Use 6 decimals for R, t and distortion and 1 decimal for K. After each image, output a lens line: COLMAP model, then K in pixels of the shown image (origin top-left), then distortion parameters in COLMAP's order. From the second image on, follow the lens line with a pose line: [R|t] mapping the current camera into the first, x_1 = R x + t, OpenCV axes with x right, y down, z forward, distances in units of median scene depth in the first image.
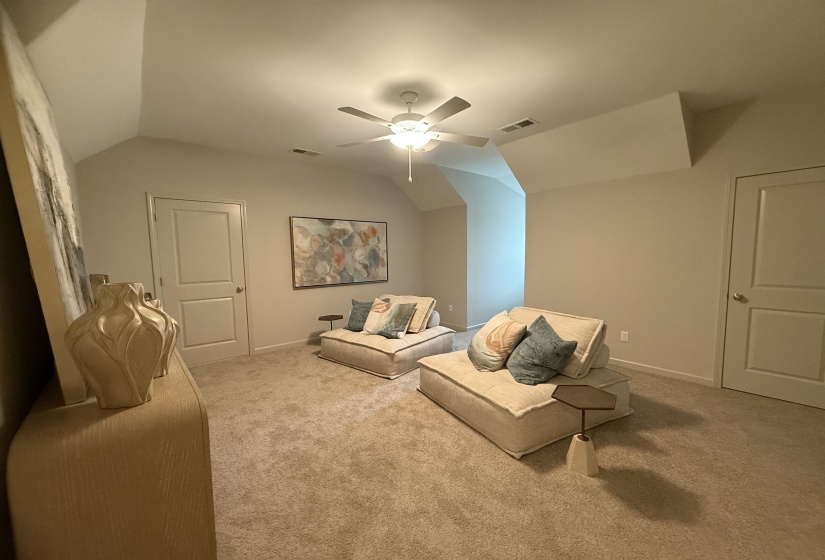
lens RADIAL K [[327.0, 0, 409.7], [0, 327.0, 282.5], [0, 0, 1]] dist [0.002366, -0.001681]
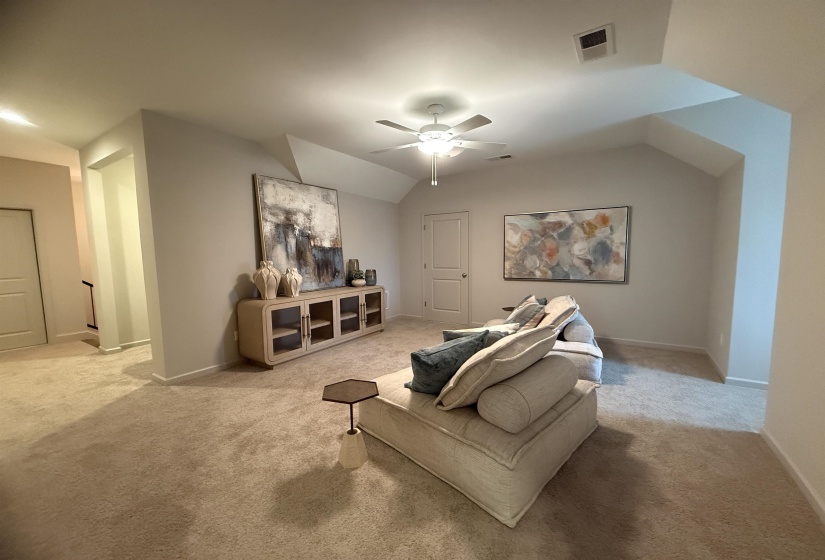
lens RADIAL K [[327.0, 0, 410.5], [0, 327.0, 283.2], [0, 0, 1]] dist [0.002366, -0.001681]
pose [[0.285340, 0.098005, -0.953402, 0.583157], [-0.072819, 0.994100, 0.080395, -0.031569], [0.955656, 0.046486, 0.290793, 0.328799]]
